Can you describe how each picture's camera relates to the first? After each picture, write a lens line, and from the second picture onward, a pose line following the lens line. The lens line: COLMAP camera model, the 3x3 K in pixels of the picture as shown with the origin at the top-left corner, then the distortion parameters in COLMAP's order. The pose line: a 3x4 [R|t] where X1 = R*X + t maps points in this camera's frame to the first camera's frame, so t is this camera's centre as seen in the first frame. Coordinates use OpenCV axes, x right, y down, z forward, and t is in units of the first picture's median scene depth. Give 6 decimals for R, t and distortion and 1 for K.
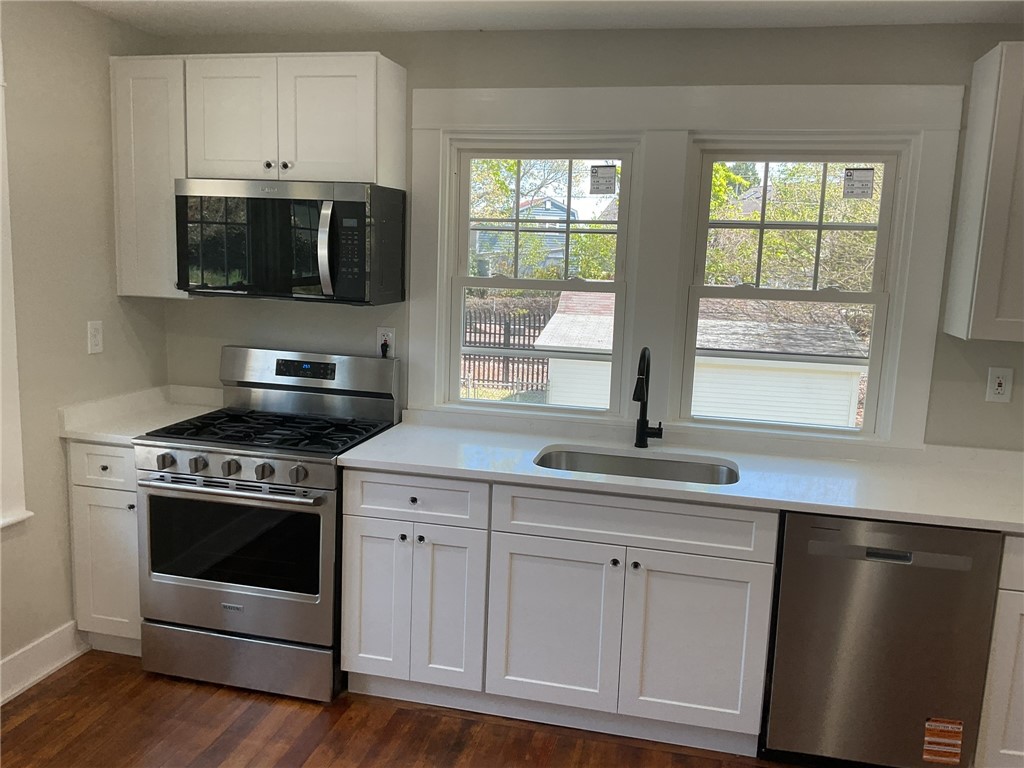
lens RADIAL K [[854.0, 0, 503.8], [0, 854.0, 381.7], [0, 0, 1]] dist [0.101854, -0.191778]
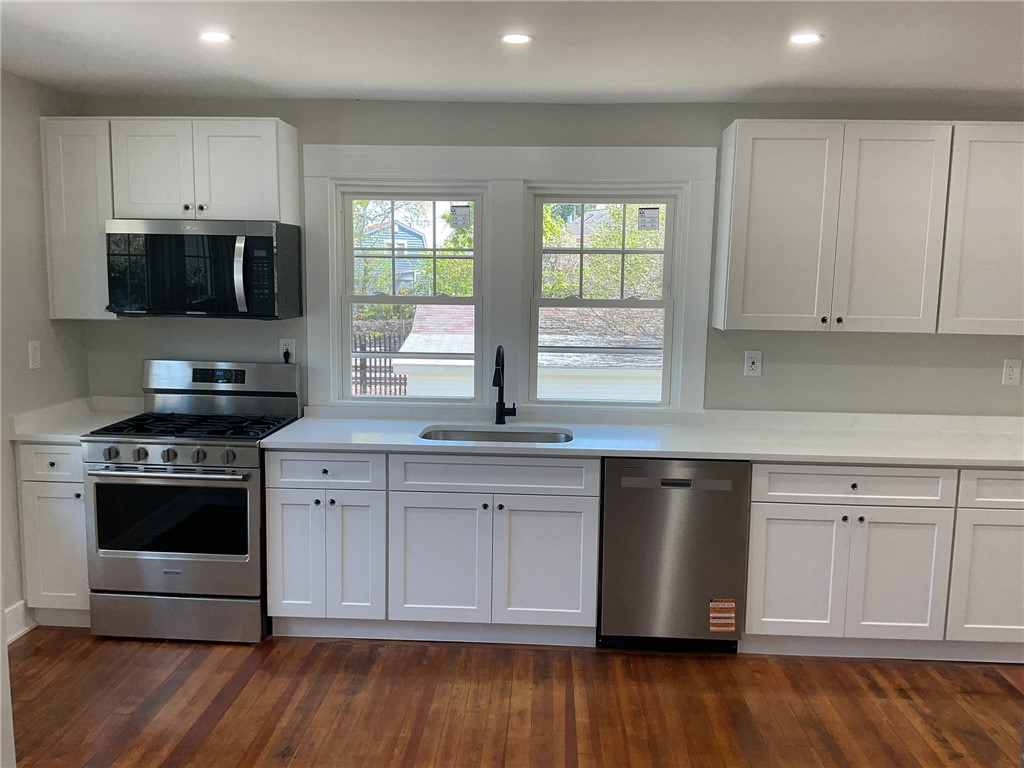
lens RADIAL K [[867.1, 0, 512.0], [0, 867.1, 384.0], [0, 0, 1]] dist [0.099187, -0.202449]
pose [[0.982841, -0.043631, 0.179218, -0.055755], [0.048037, 0.998639, -0.020319, 0.046086], [-0.178088, 0.028580, 0.983599, -0.298863]]
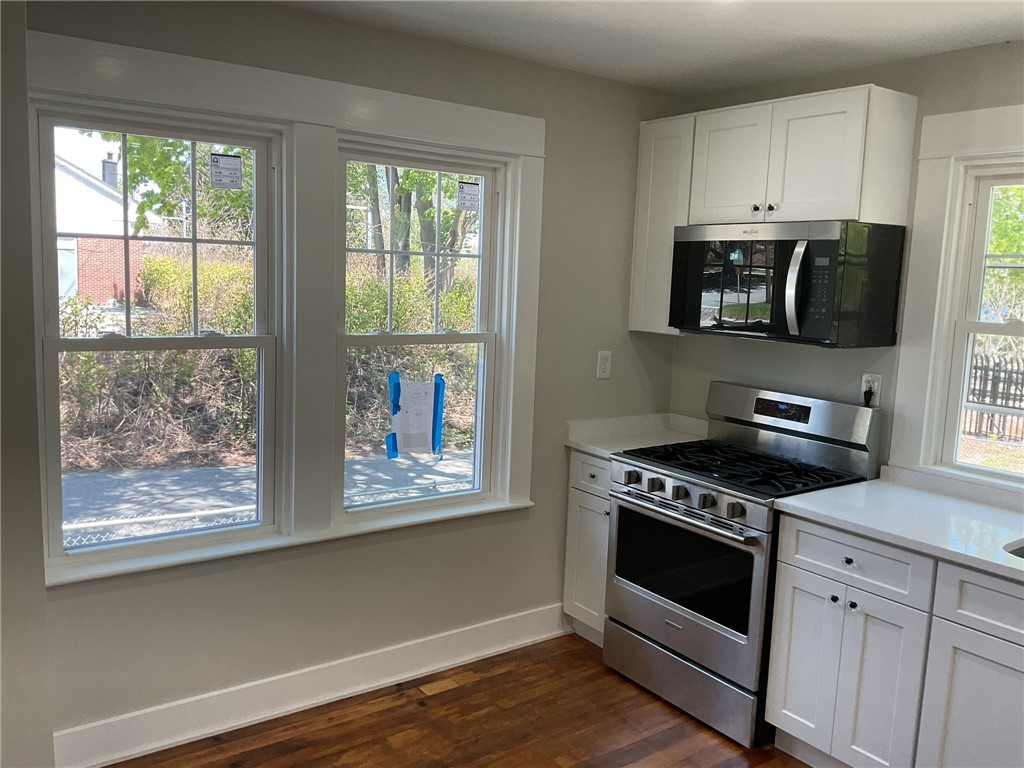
lens RADIAL K [[854.0, 0, 503.8], [0, 854.0, 381.7], [0, 0, 1]] dist [0.101854, -0.191778]
pose [[0.752408, 0.076888, -0.654194, 0.196015], [-0.111642, 0.993681, -0.011615, 0.000094], [0.649167, 0.081775, 0.756237, 0.044807]]
